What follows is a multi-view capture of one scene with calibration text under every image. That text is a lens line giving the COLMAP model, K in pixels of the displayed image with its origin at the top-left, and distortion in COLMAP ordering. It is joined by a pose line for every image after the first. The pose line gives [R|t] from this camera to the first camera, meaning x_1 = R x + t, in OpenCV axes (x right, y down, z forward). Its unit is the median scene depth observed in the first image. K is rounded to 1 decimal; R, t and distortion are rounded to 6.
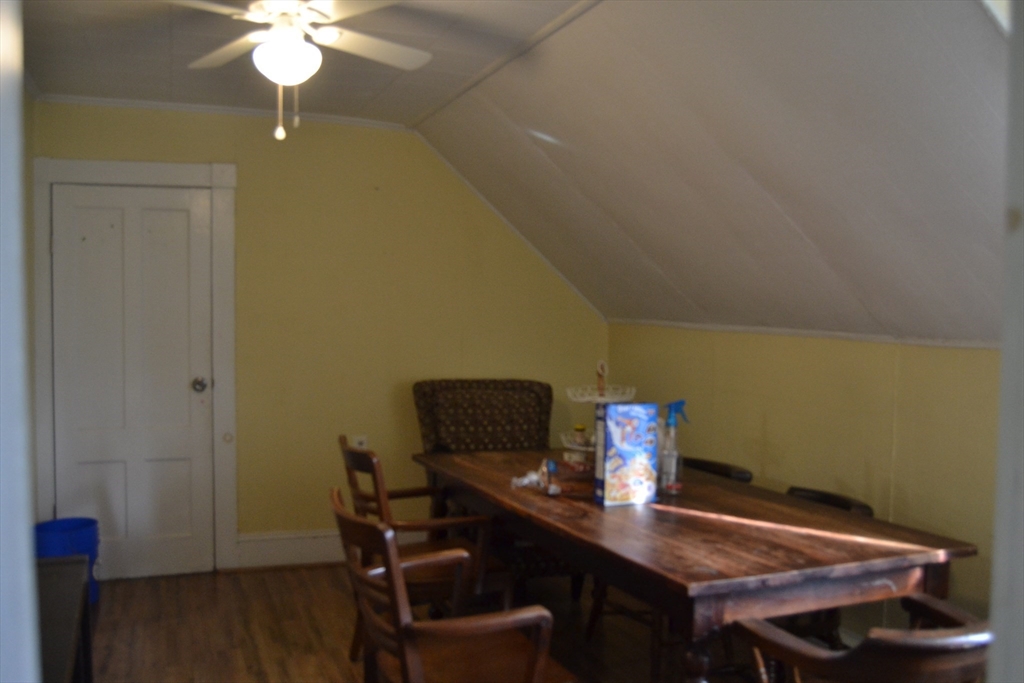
lens RADIAL K [[979.4, 0, 517.1], [0, 979.4, 345.3], [0, 0, 1]] dist [-0.087231, 0.045577]
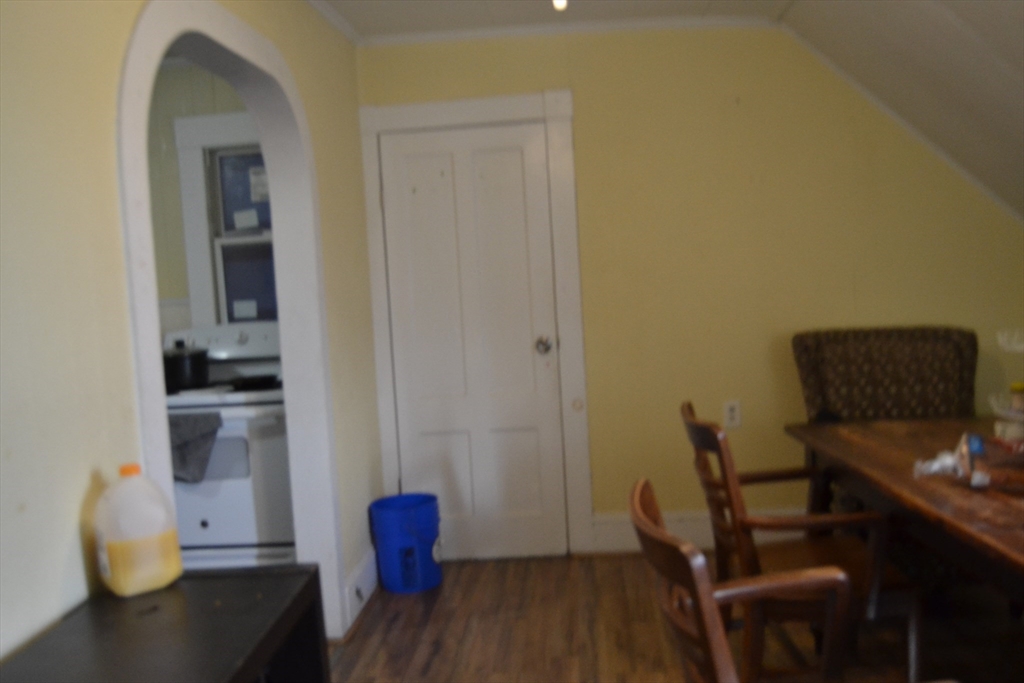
lens RADIAL K [[979.4, 0, 517.1], [0, 979.4, 345.3], [0, 0, 1]] dist [-0.087231, 0.045577]
pose [[0.914720, -0.029715, -0.402993, 0.010620], [0.045676, 0.998504, 0.030051, 0.013118], [0.401497, -0.045895, 0.914710, 0.179498]]
